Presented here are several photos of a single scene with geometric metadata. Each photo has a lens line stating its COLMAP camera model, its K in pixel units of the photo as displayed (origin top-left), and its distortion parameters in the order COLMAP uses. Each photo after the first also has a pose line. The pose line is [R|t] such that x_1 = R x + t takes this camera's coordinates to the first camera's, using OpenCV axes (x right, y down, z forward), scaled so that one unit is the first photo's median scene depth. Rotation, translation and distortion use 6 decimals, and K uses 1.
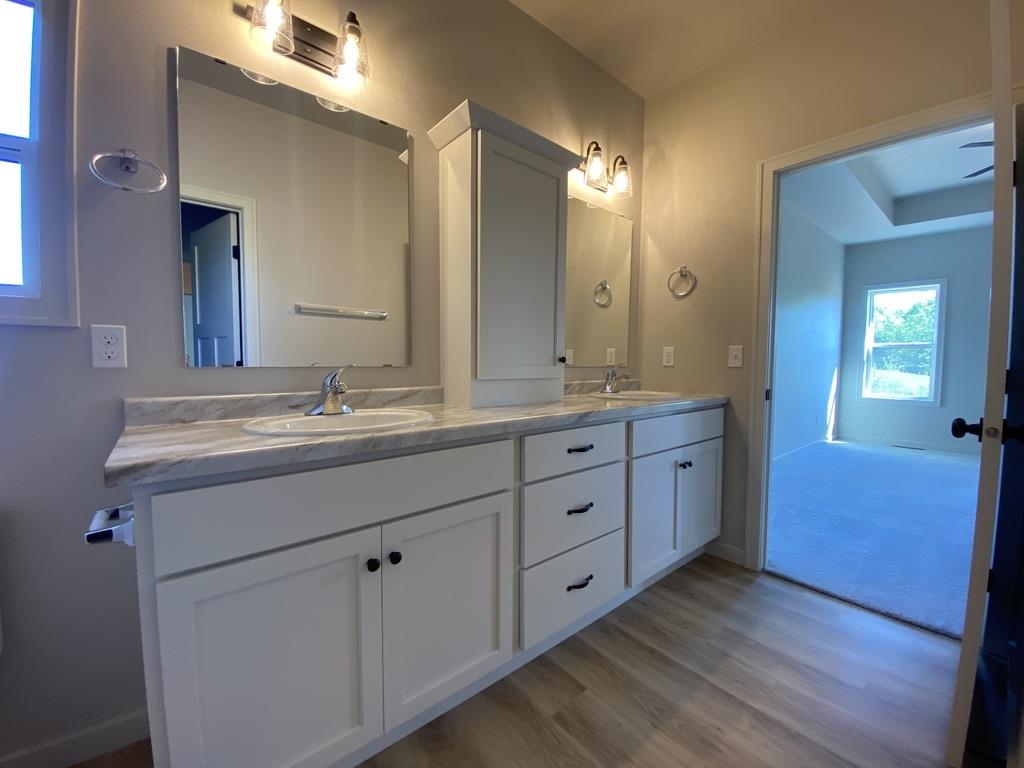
lens RADIAL K [[417.4, 0, 512.0], [0, 417.4, 384.0], [0, 0, 1]] dist [0.024137, -0.020099]
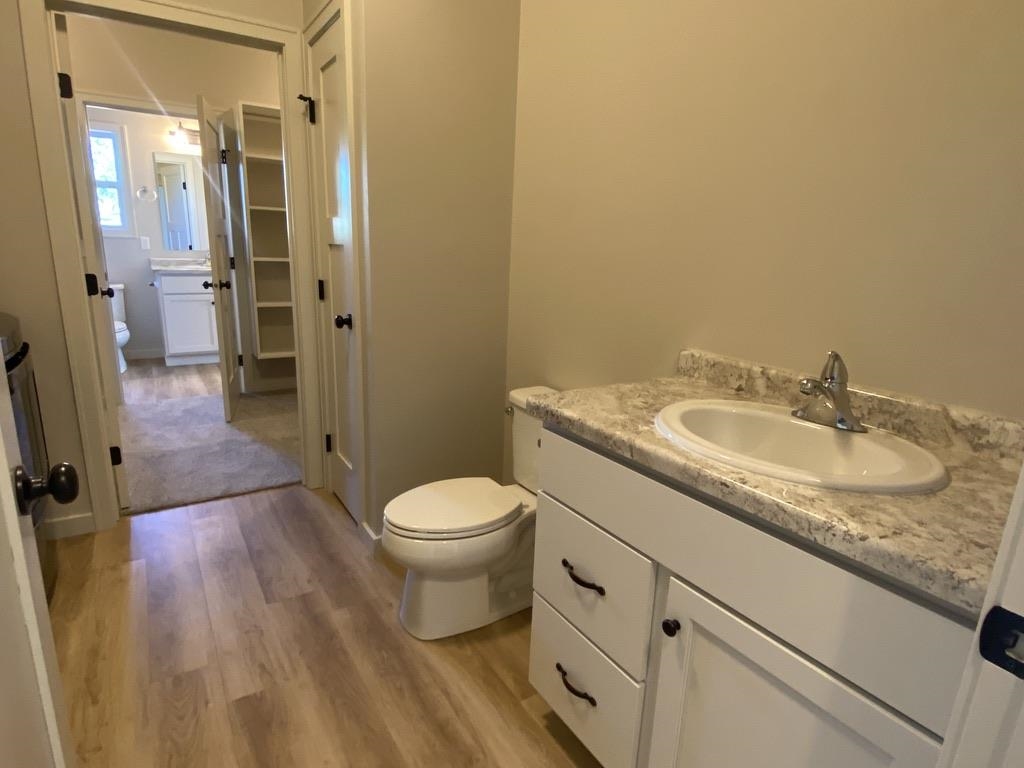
lens RADIAL K [[565.7, 0, 512.0], [0, 565.7, 384.0], [0, 0, 1]] dist [-0.000572, -0.000206]
pose [[0.992713, 0.052818, -0.108310, 2.825704], [-0.032584, 0.982994, 0.180722, 0.126036], [0.116014, -0.175876, 0.977552, -3.678975]]
